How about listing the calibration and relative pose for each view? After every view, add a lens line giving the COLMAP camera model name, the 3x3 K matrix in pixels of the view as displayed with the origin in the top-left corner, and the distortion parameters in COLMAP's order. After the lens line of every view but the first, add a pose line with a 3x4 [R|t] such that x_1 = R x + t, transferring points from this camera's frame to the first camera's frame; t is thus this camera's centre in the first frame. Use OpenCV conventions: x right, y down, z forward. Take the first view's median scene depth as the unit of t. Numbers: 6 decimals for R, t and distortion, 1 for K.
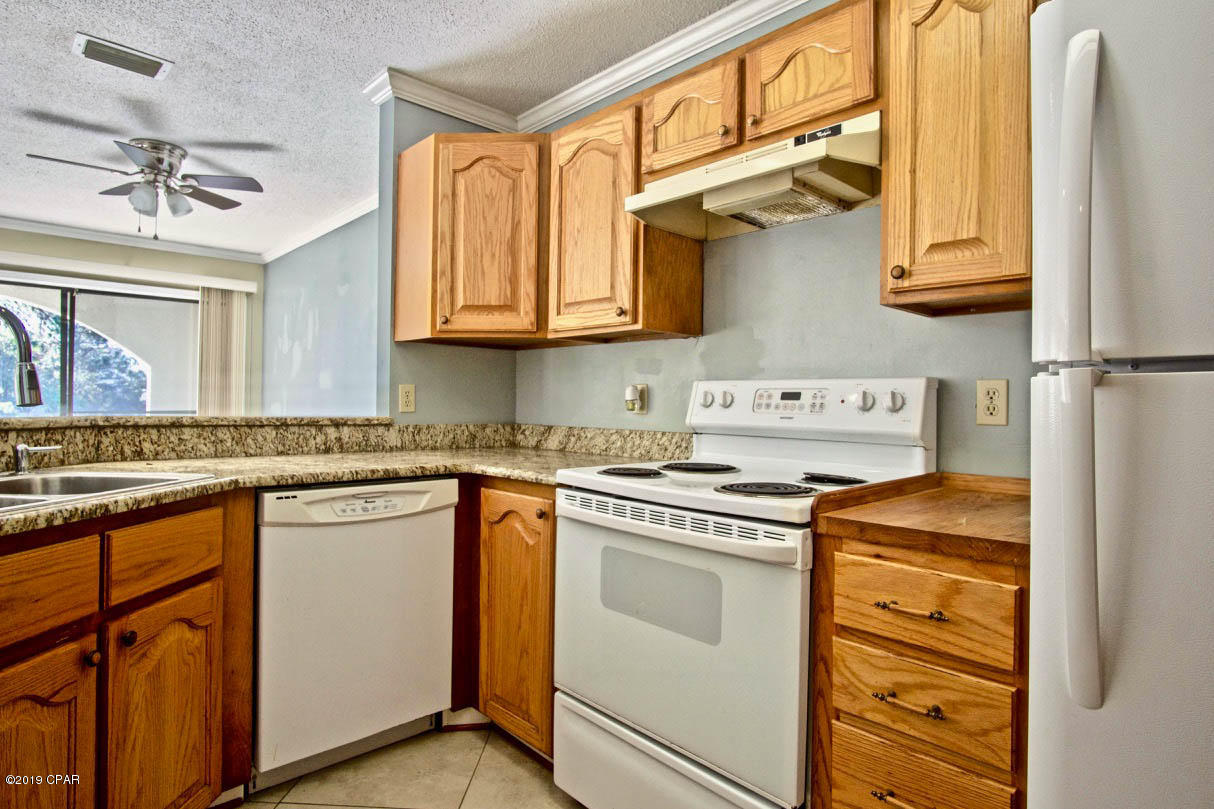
lens RADIAL K [[656.3, 0, 602.2], [0, 656.3, 398.4], [0, 0, 1]] dist [-0.027636, 0.000790]
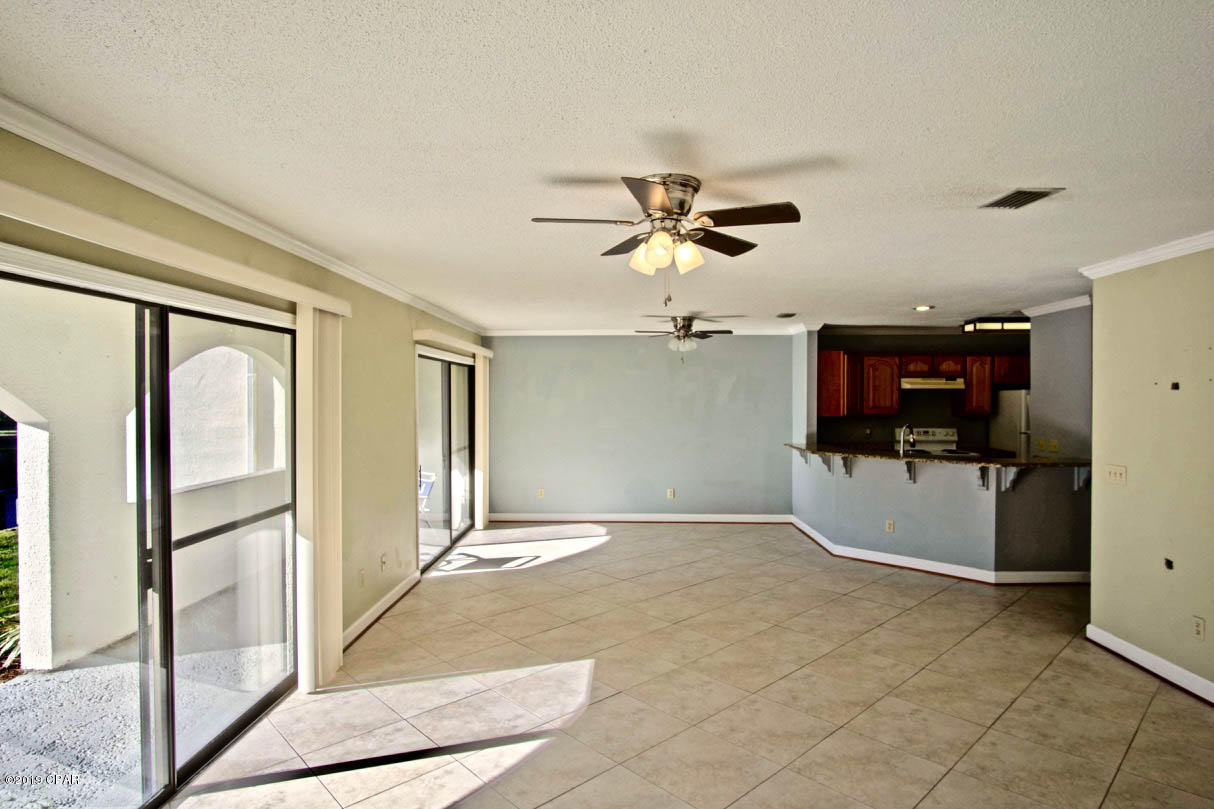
lens RADIAL K [[656.3, 0, 602.2], [0, 656.3, 398.4], [0, 0, 1]] dist [-0.027636, 0.000790]
pose [[0.699386, -0.016866, 0.714545, -3.821401], [0.004620, 0.999807, 0.019078, -0.286327], [-0.714729, -0.010042, 0.699329, -0.405654]]
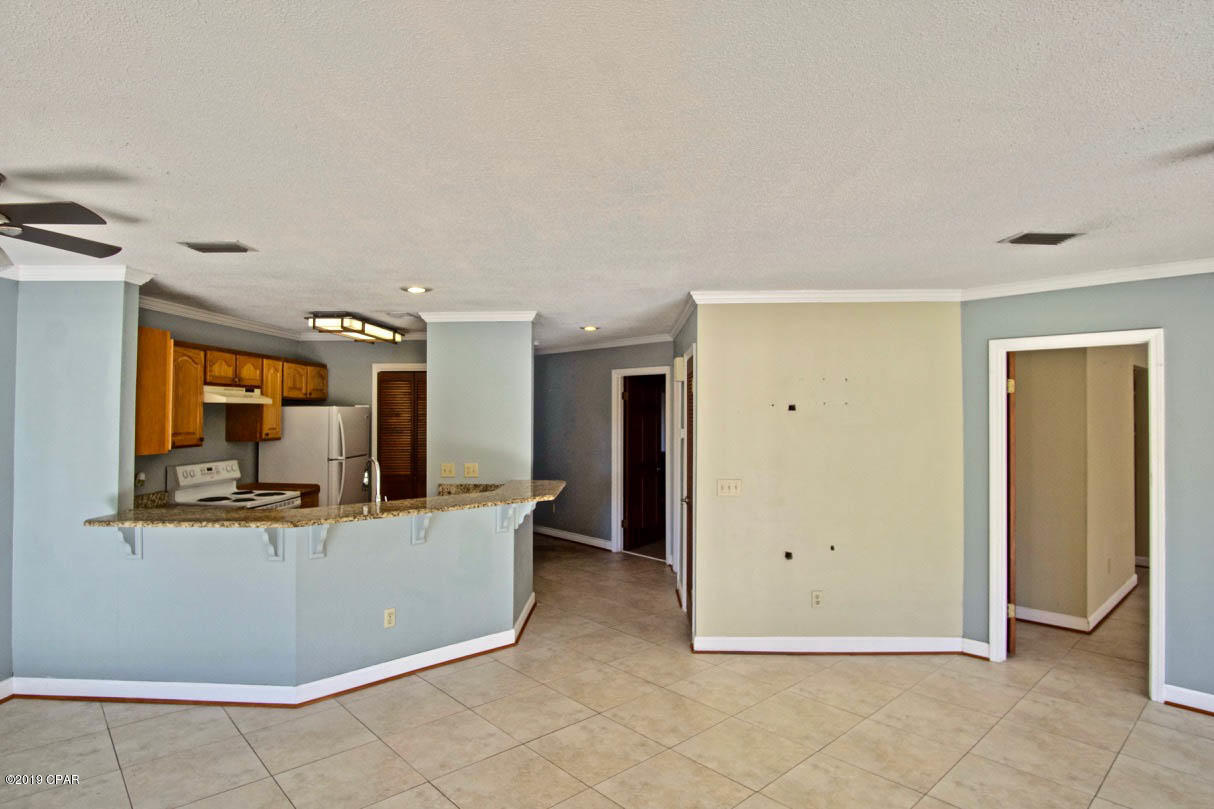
lens RADIAL K [[656.3, 0, 602.2], [0, 656.3, 398.4], [0, 0, 1]] dist [-0.027636, 0.000790]
pose [[-0.707001, -0.002681, 0.707208, -2.604071], [-0.016842, 0.999773, -0.013047, -0.272086], [-0.707012, -0.021135, -0.706886, 1.630624]]
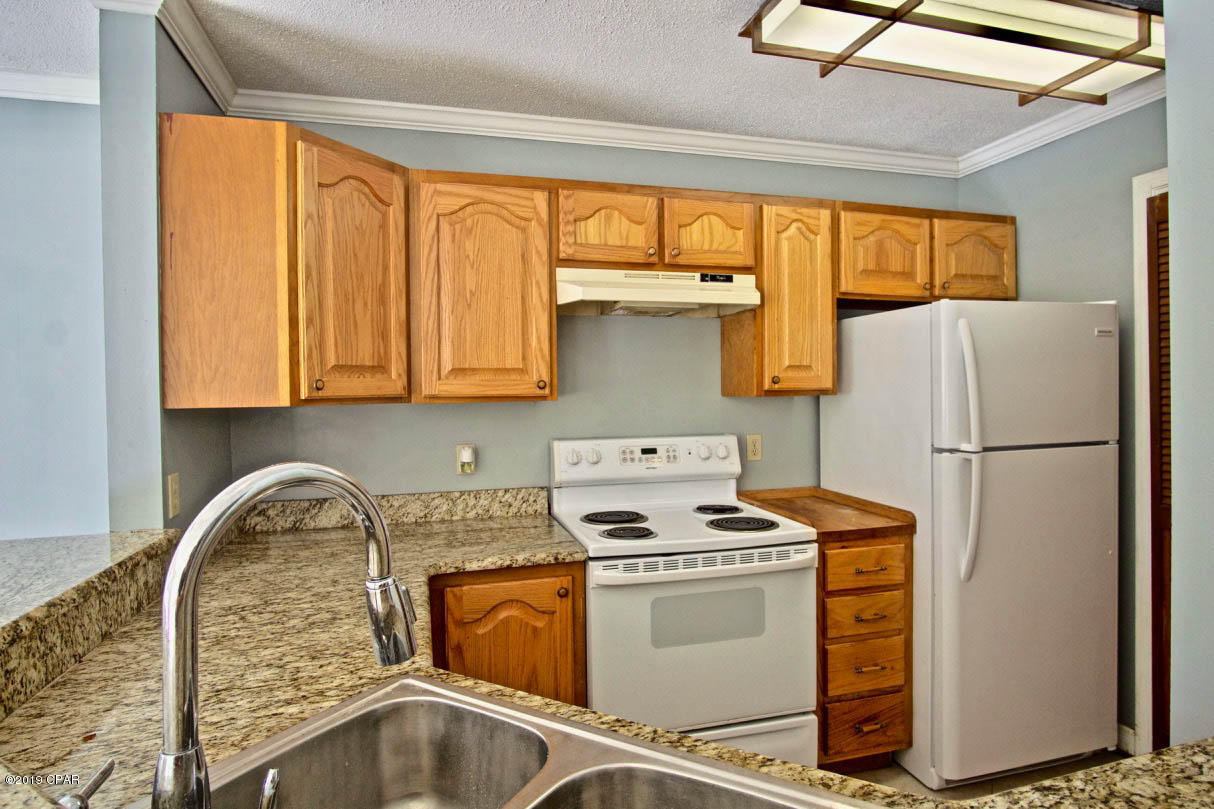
lens RADIAL K [[656.3, 0, 602.2], [0, 656.3, 398.4], [0, 0, 1]] dist [-0.027636, 0.000790]
pose [[0.460370, -0.033139, 0.887108, -0.866233], [0.015467, 0.999451, 0.029309, -0.139744], [-0.887592, 0.000228, 0.460630, 0.428272]]
